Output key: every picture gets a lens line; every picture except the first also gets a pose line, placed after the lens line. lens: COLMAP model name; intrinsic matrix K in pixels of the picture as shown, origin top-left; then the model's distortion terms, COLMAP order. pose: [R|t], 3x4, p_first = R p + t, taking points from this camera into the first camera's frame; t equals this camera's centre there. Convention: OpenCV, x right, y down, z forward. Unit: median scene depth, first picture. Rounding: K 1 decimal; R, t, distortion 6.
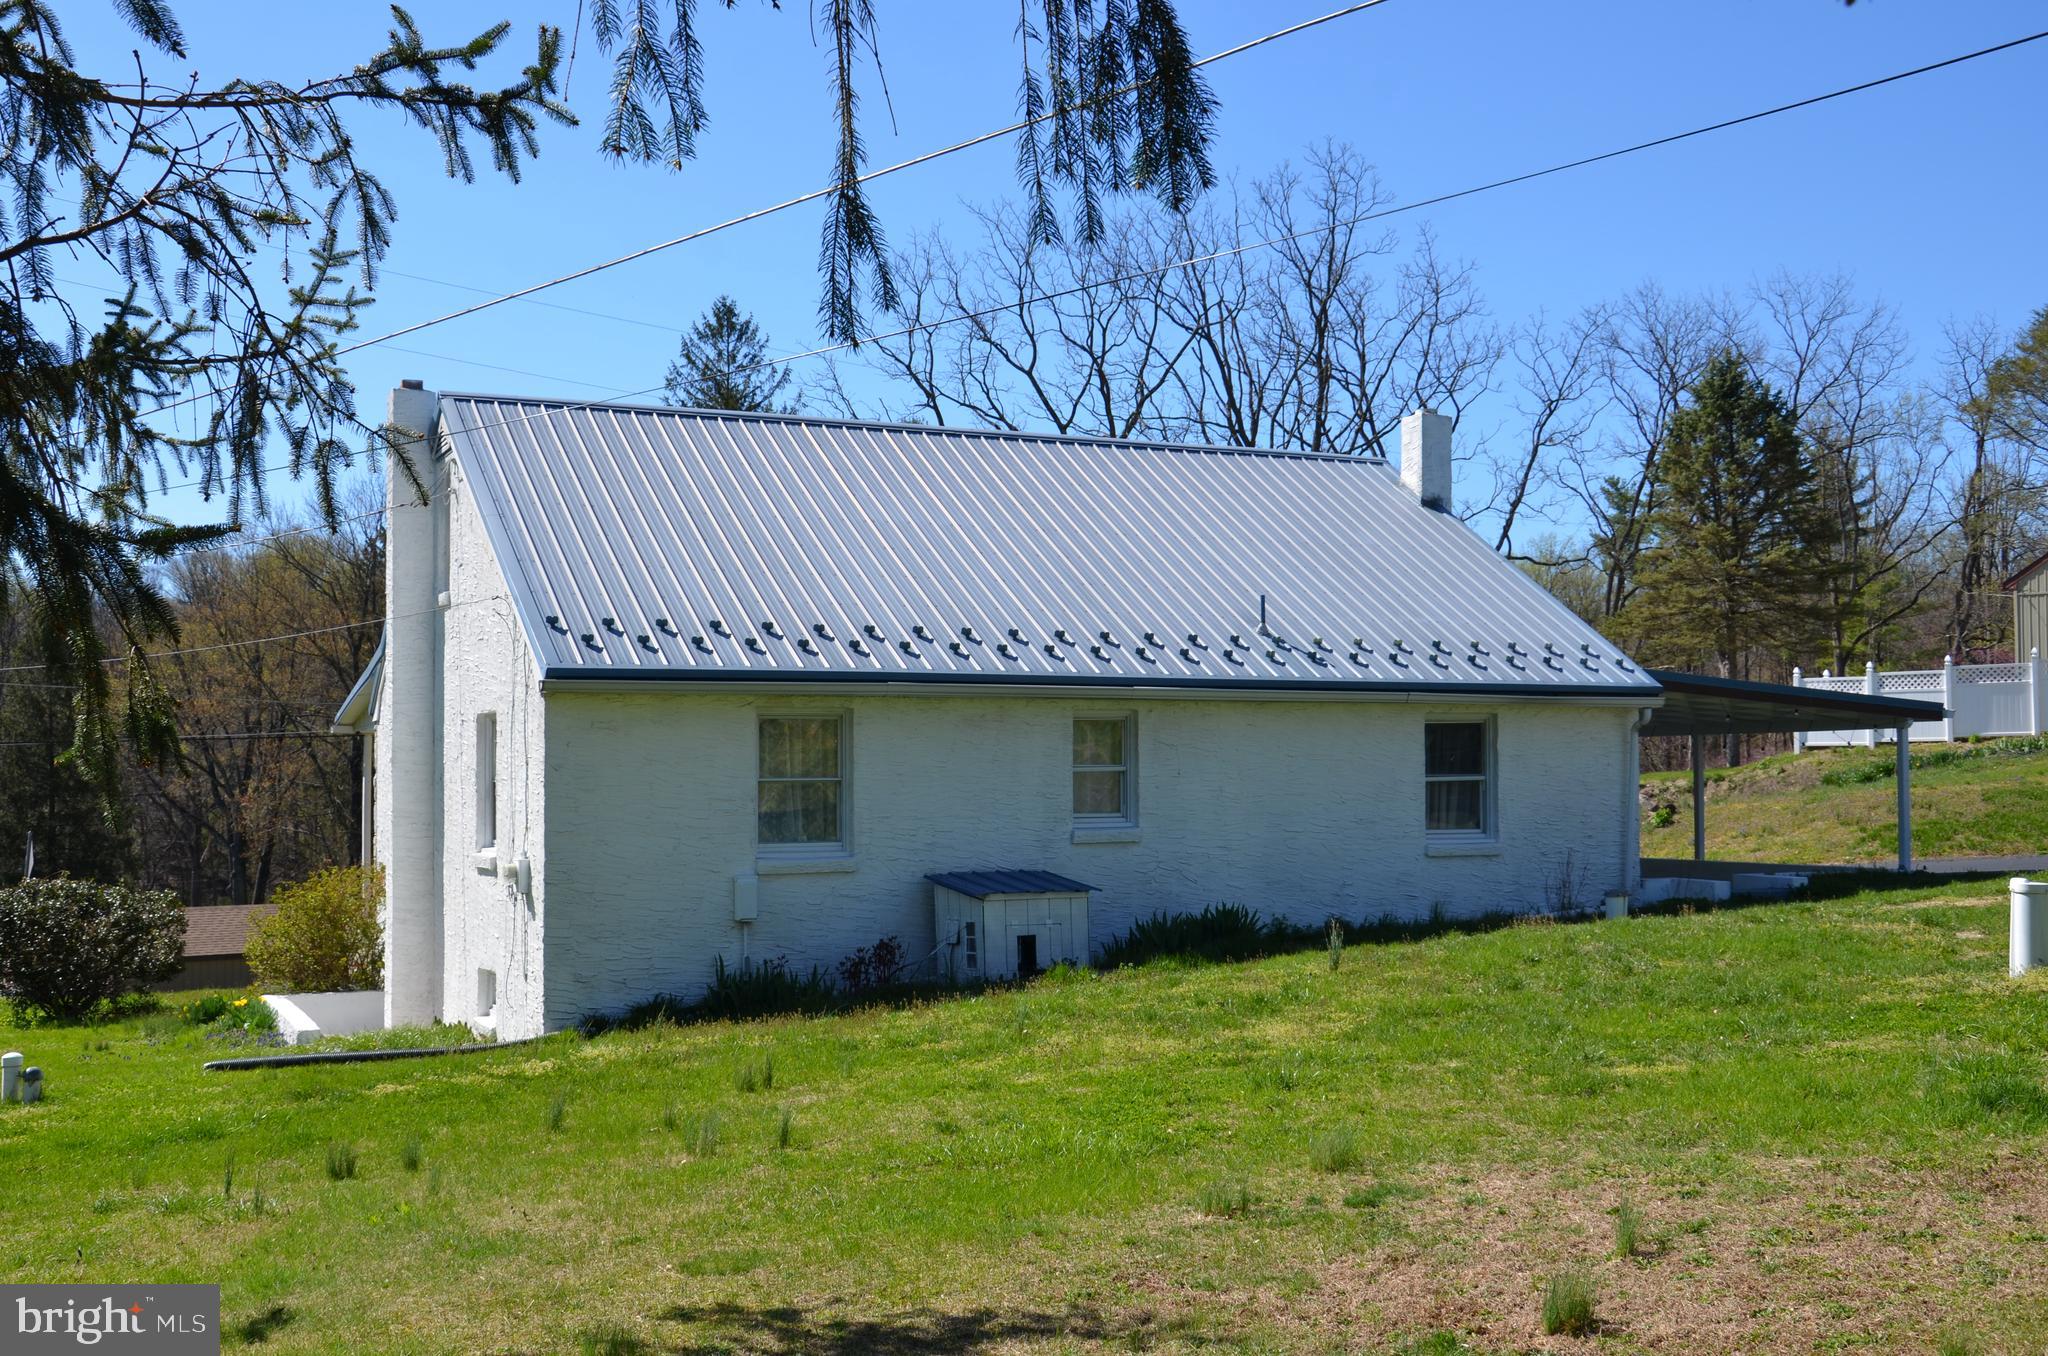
lens RADIAL K [[2066.0, 0, 1024.0], [0, 2066.0, 678.0], [0, 0, 1]] dist [0.064081, -0.003352]
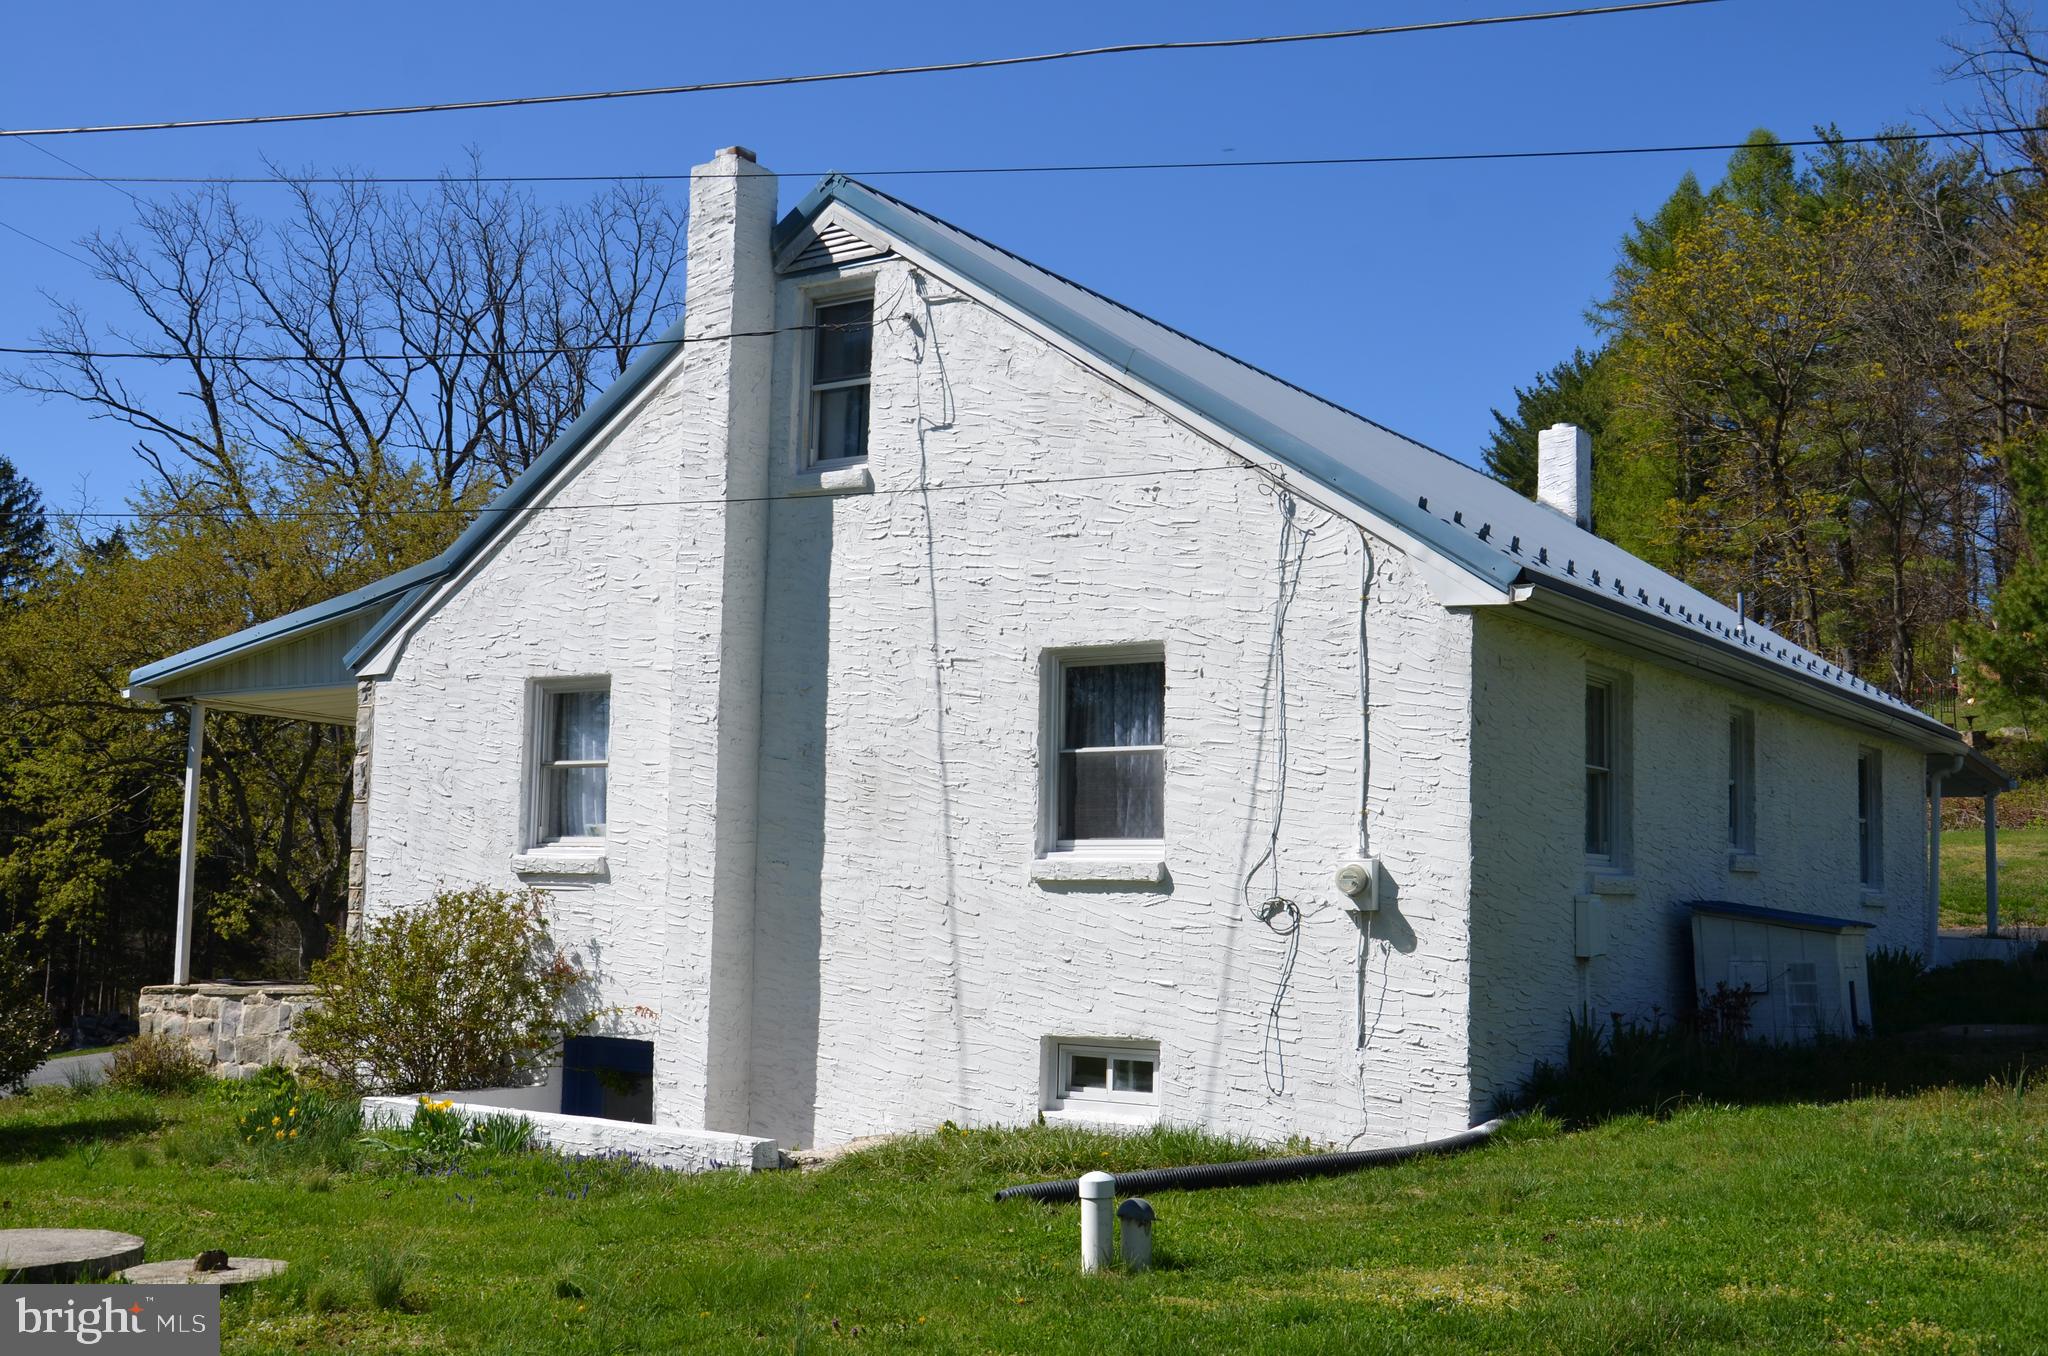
lens RADIAL K [[2066.0, 0, 1024.0], [0, 2066.0, 678.0], [0, 0, 1]] dist [0.064081, -0.003352]
pose [[0.858155, 0.076289, 0.507691, -0.547986], [-0.048040, 0.996491, -0.068537, 0.065845], [-0.511138, 0.034426, 0.858809, 0.401253]]
